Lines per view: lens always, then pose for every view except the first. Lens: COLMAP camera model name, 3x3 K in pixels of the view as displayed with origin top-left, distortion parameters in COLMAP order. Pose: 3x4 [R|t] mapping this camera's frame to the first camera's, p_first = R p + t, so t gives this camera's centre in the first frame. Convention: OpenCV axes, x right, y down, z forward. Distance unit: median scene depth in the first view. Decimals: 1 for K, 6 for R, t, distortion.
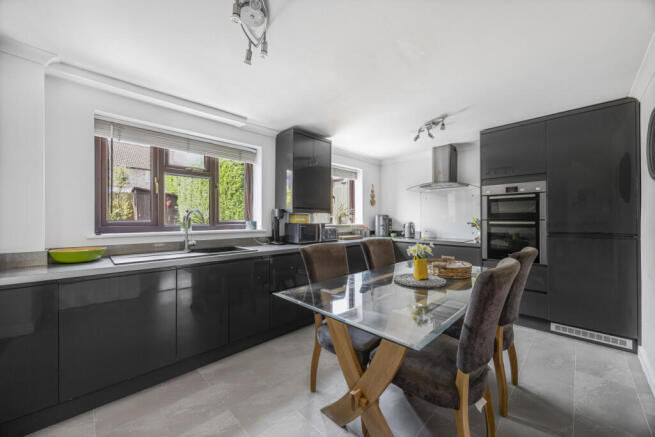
lens RADIAL K [[254.8, 0, 332.4], [0, 254.8, 217.1], [0, 0, 1]] dist [-0.000997, -0.000560]
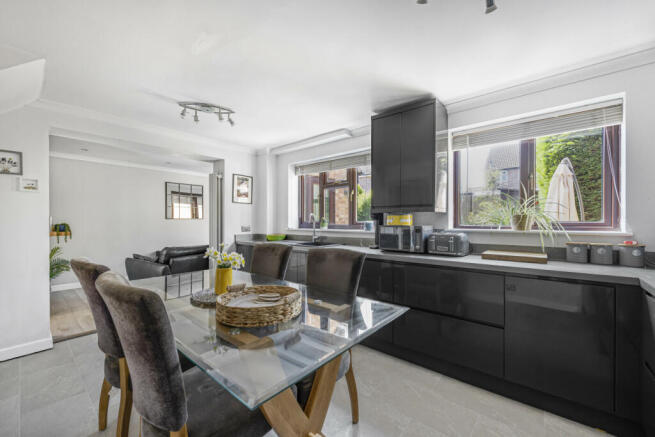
lens RADIAL K [[254.8, 0, 322.8], [0, 254.8, 221.6], [0, 0, 1]] dist [-0.000997, -0.000560]
pose [[0.086459, 0.007681, -0.996226, 0.738860], [0.008721, 0.999926, 0.008466, 0.004436], [0.996217, -0.009420, 0.086386, 0.782618]]
